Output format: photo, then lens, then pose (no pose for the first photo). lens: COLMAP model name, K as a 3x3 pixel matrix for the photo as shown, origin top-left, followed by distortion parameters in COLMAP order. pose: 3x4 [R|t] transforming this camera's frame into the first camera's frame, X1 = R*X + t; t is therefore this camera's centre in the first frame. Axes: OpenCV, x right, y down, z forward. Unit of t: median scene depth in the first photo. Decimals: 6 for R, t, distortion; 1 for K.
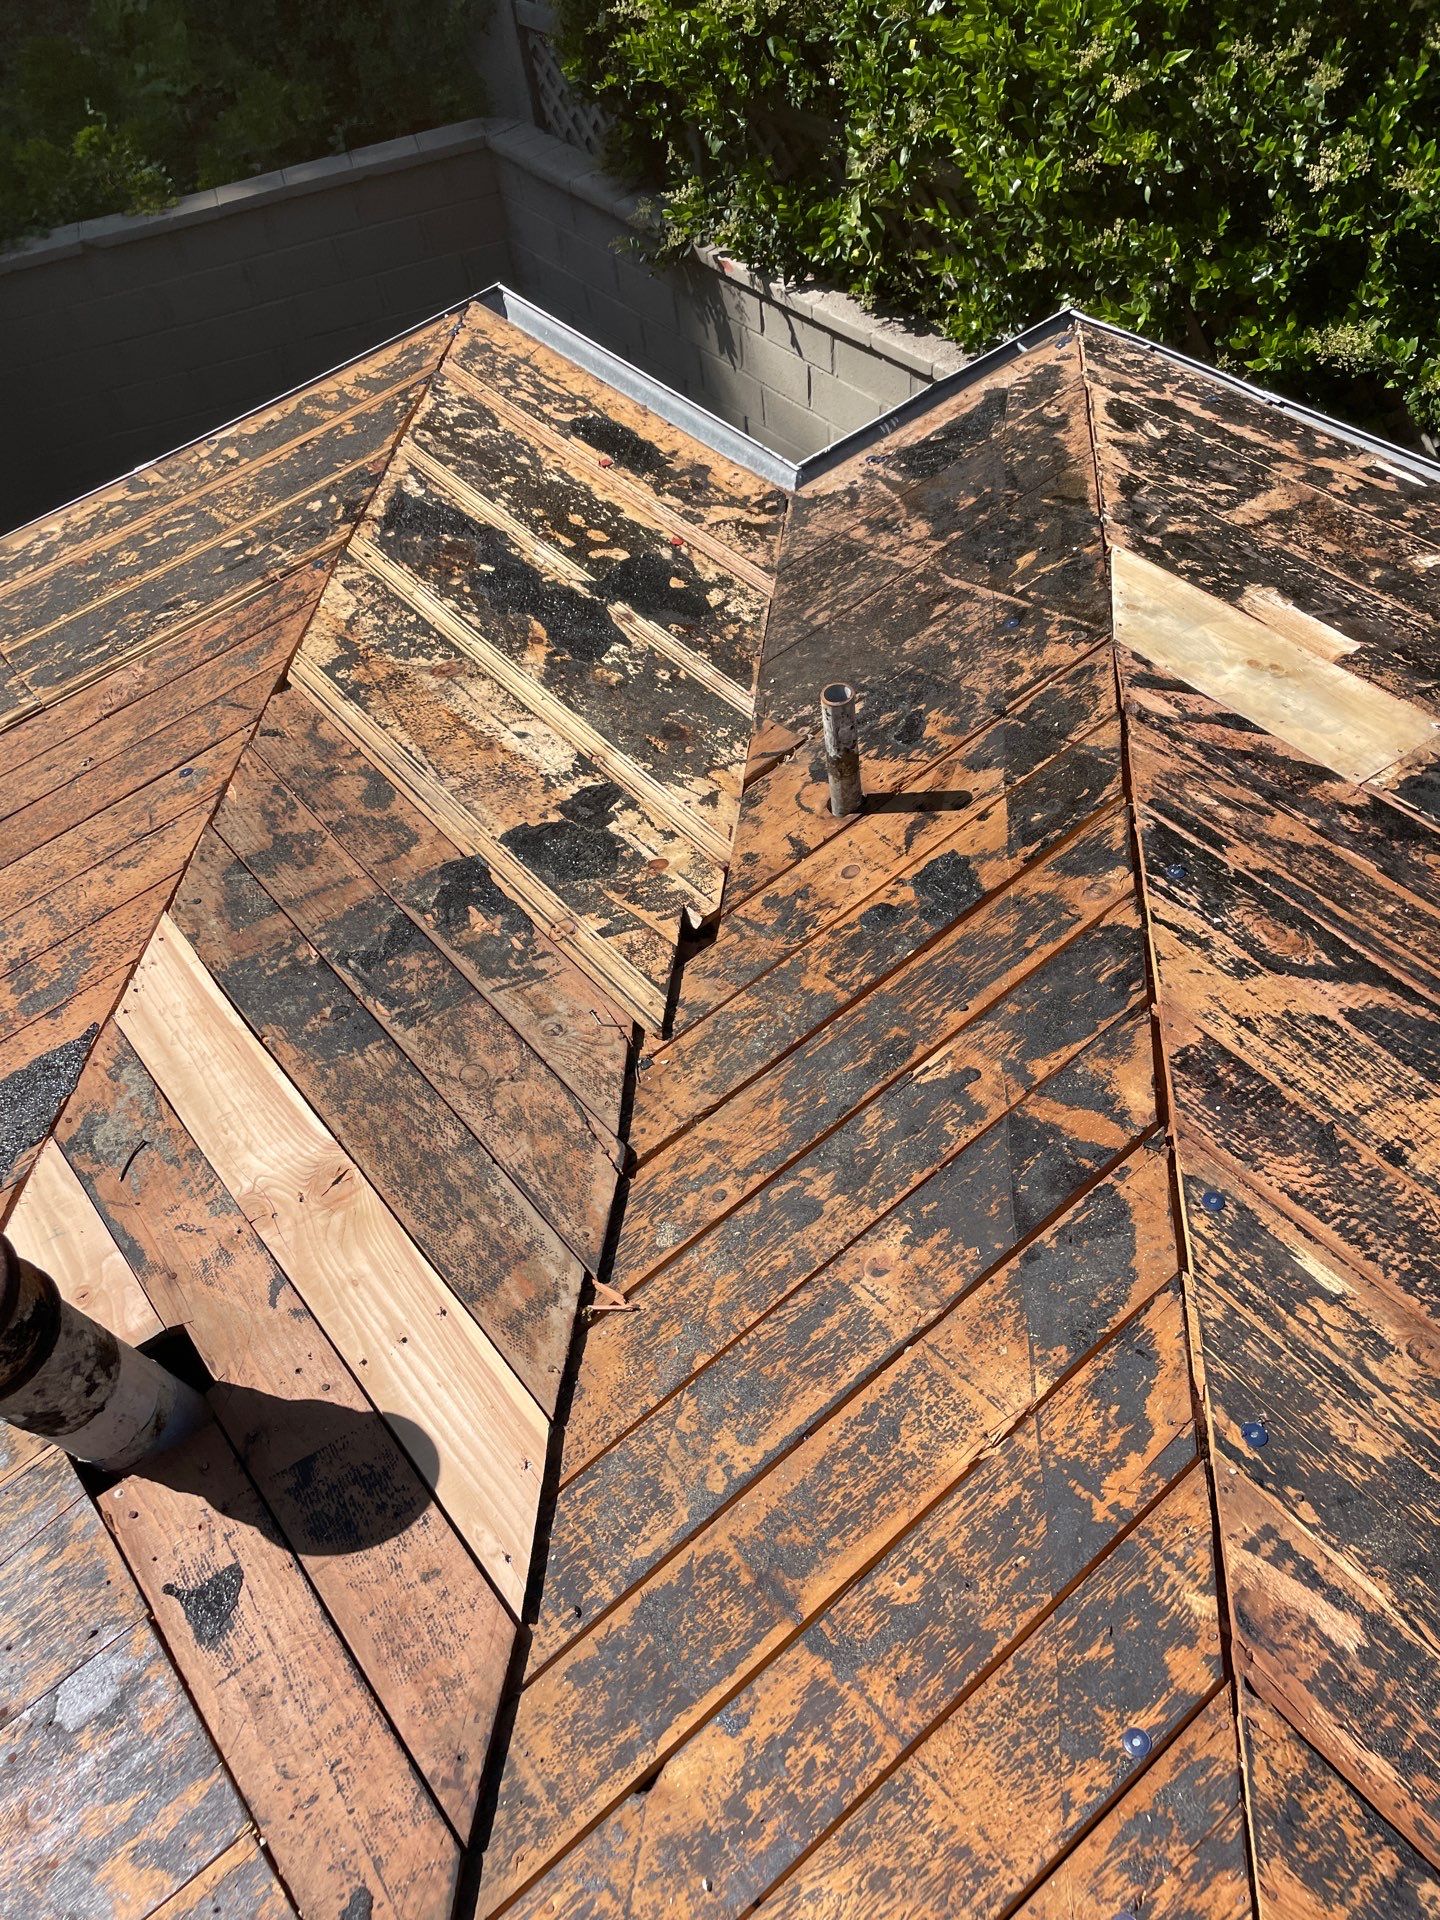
lens RADIAL K [[1452.2, 0, 764.4], [0, 1452.2, 958.9], [0, 0, 1]] dist [0.008693, -0.001659]
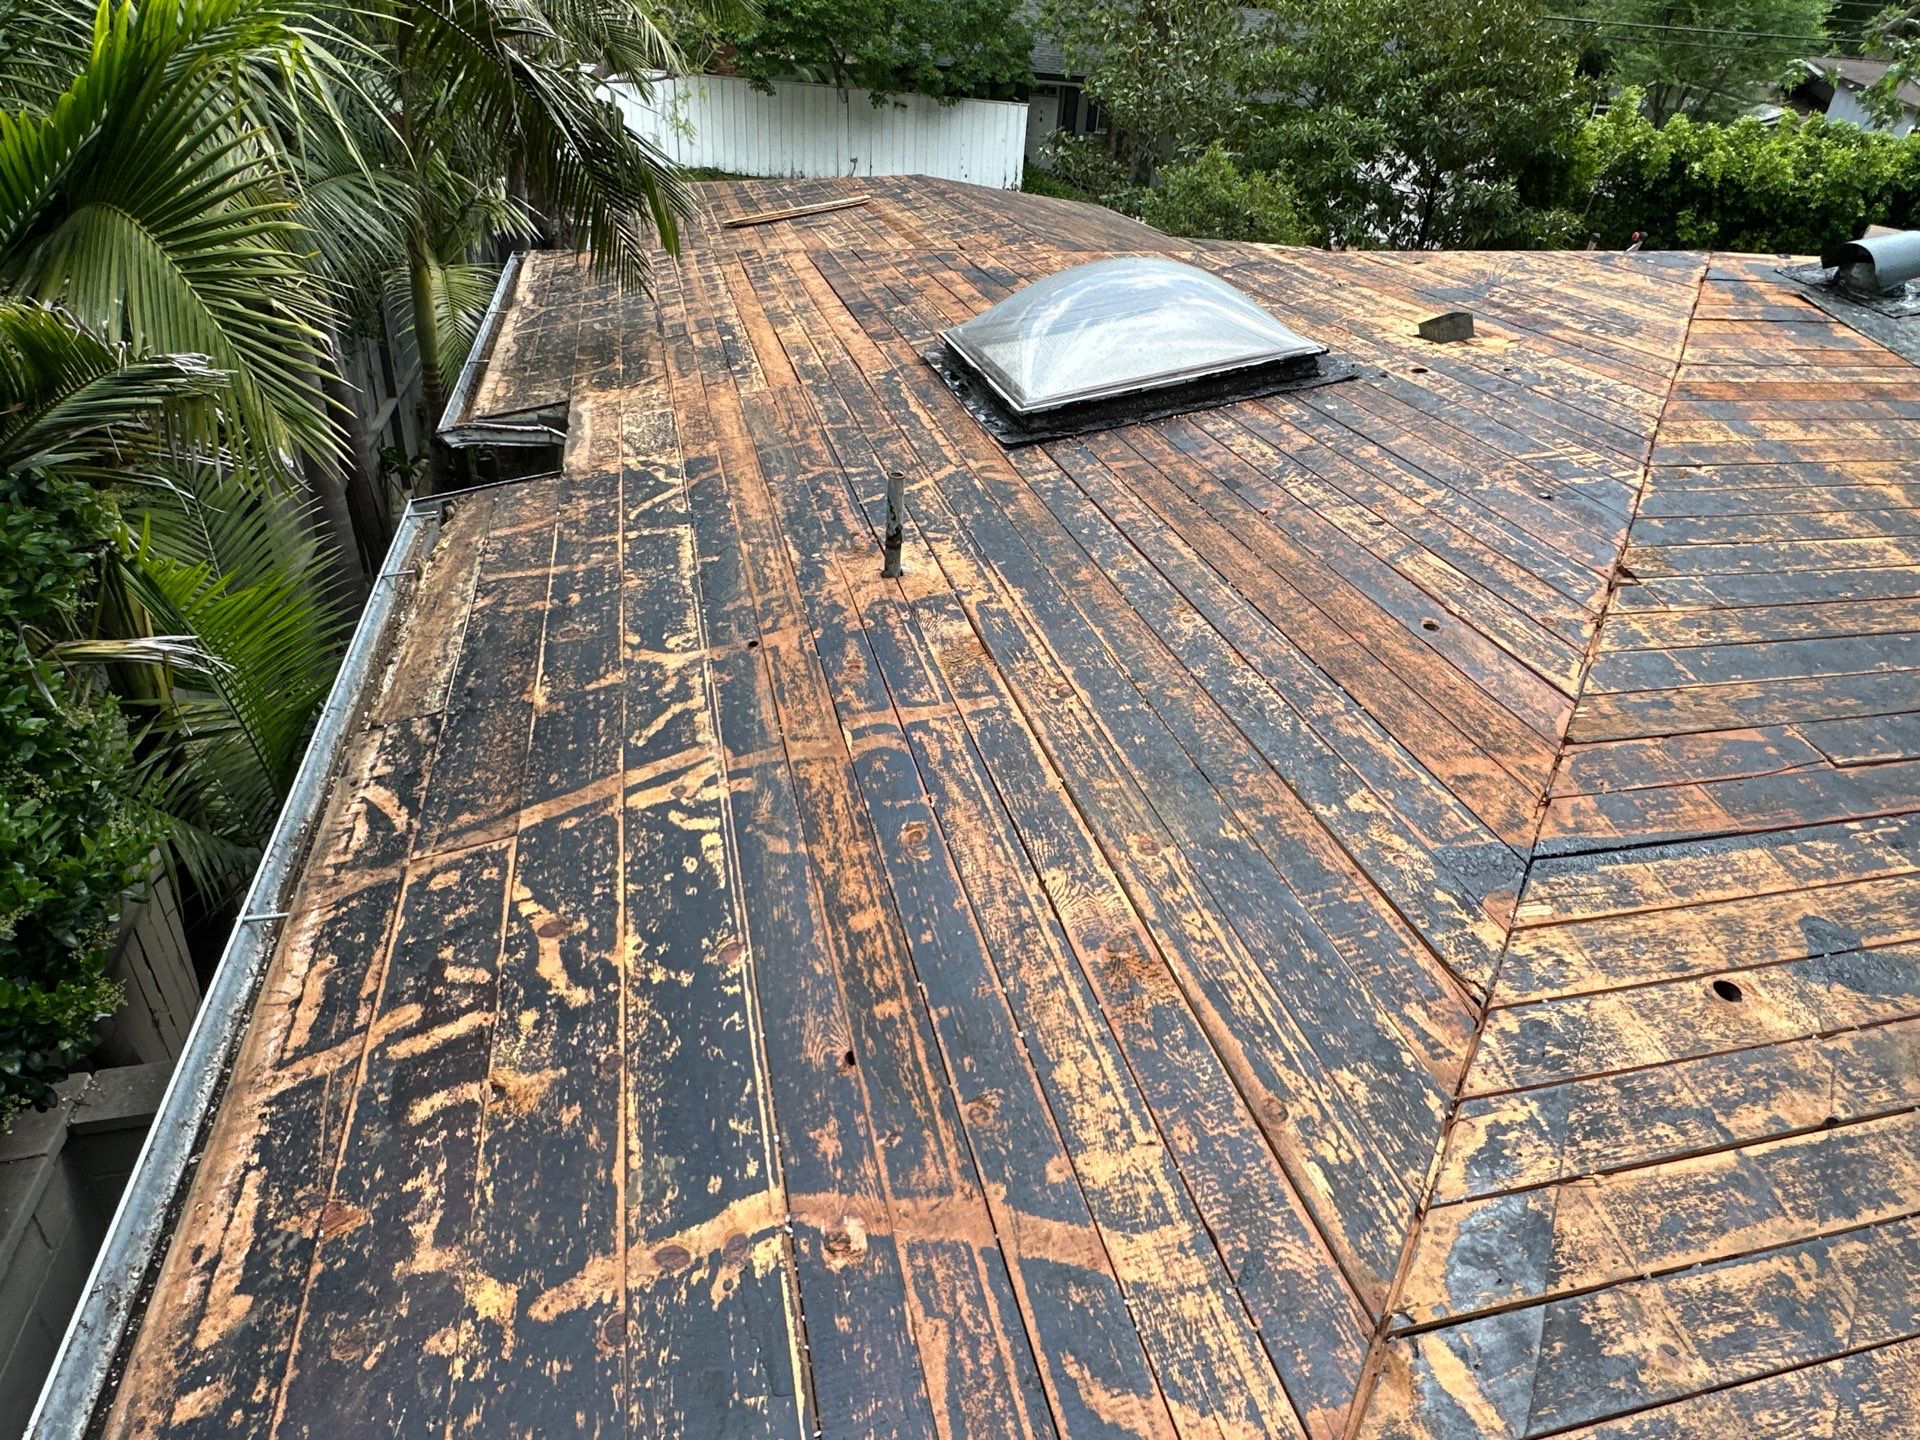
lens RADIAL K [[1169.3, 0, 960.0], [0, 1169.3, 720.0], [0, 0, 1]] dist [0.002889, 0.001720]
pose [[-0.898312, -0.167270, 0.406271, 0.321459], [0.371255, 0.205515, 0.905502, -1.046283], [-0.234958, 0.964253, -0.122517, 0.829028]]
